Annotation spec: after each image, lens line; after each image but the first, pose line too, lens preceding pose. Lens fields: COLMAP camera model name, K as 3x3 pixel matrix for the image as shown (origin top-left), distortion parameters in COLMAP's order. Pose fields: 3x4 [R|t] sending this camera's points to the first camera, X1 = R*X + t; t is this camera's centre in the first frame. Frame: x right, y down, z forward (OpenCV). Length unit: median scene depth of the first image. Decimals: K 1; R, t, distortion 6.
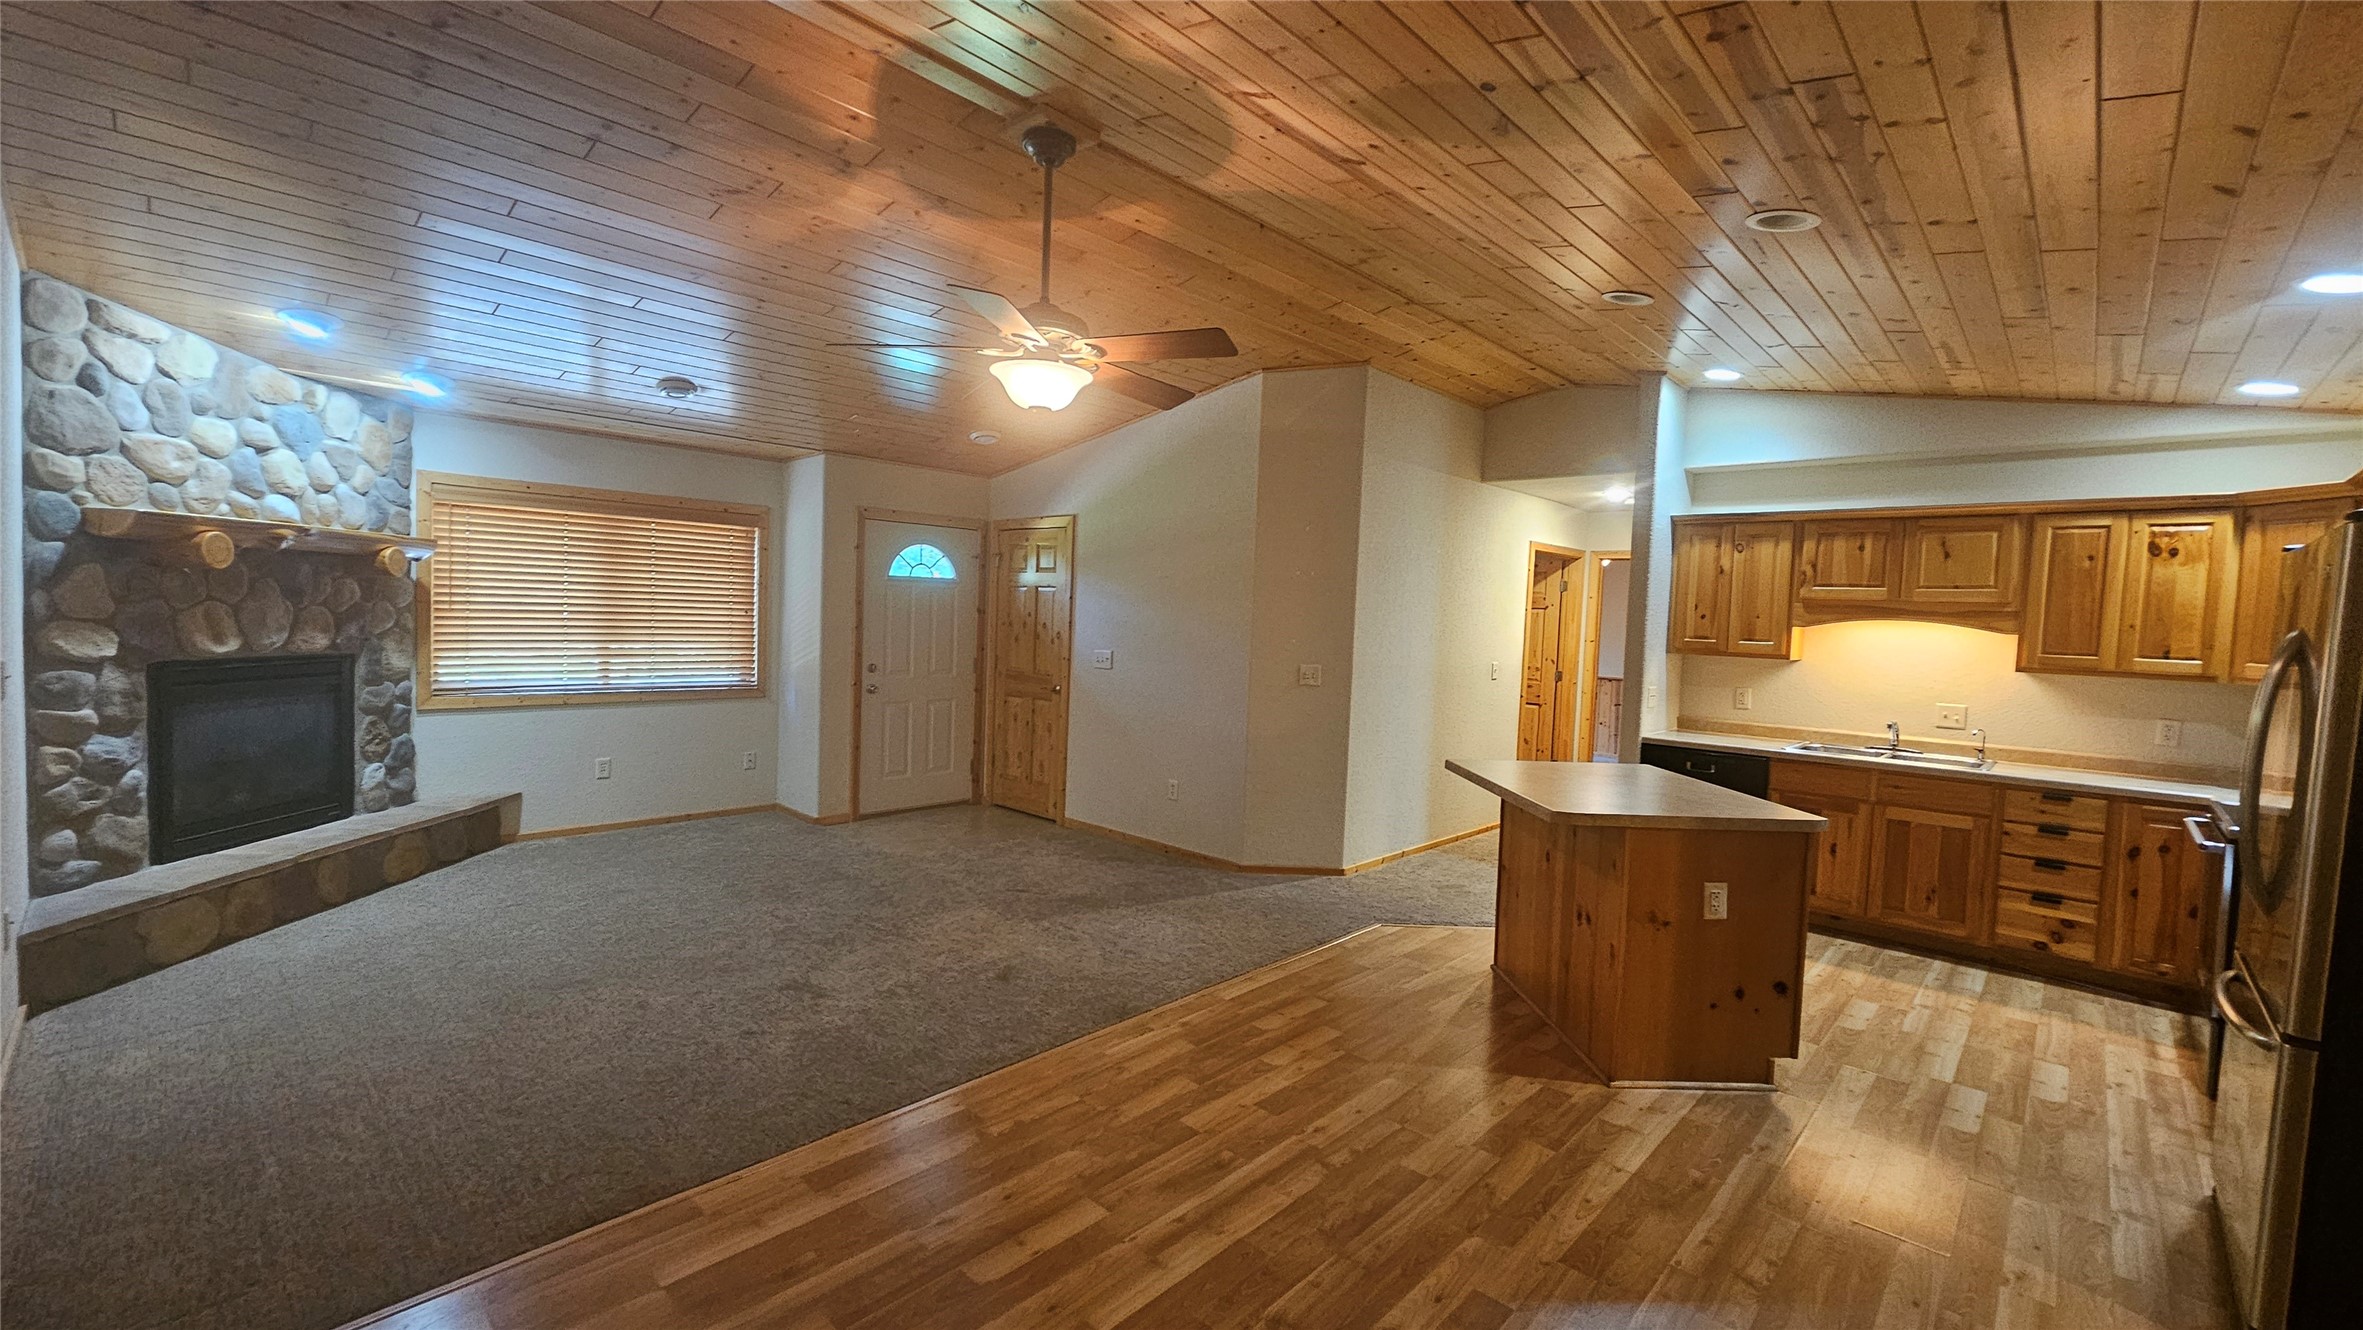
lens RADIAL K [[970.4, 0, 1172.0], [0, 970.4, 659.9], [0, 0, 1]] dist [0.000478, 0.000746]
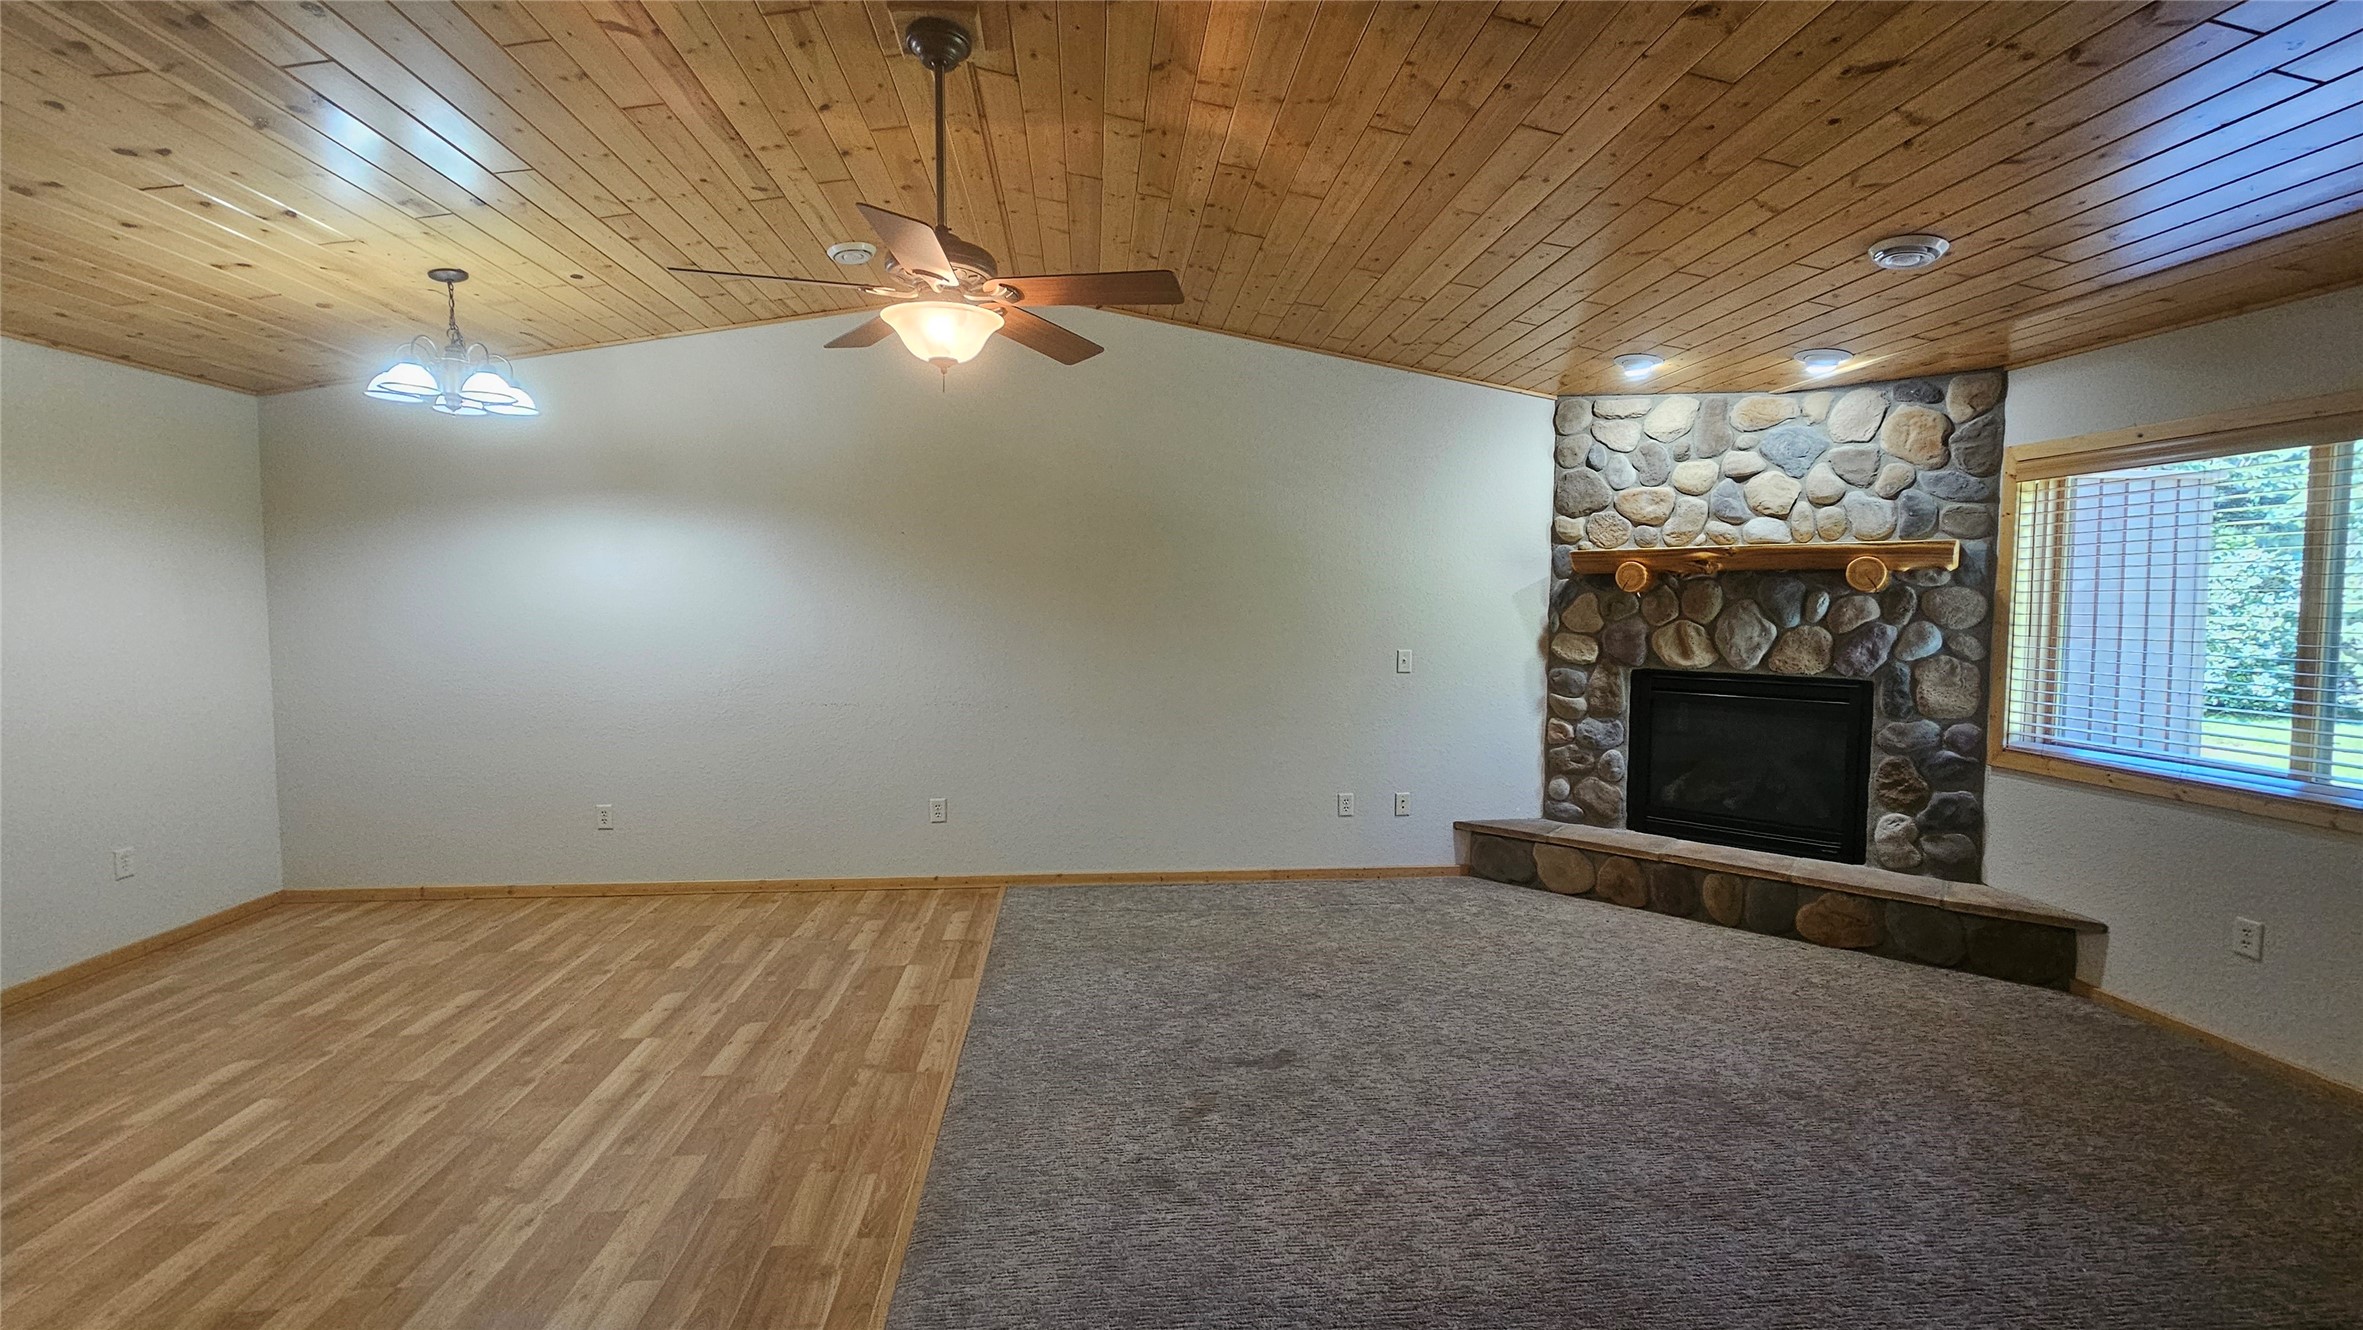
lens RADIAL K [[970.4, 0, 1176.0], [0, 970.4, 658.2], [0, 0, 1]] dist [0.000478, 0.000746]
pose [[-0.658411, 0.006649, -0.752629, 0.269217], [-0.064165, 0.995825, 0.064929, -0.050490], [0.749919, 0.091043, -0.655235, 1.269873]]
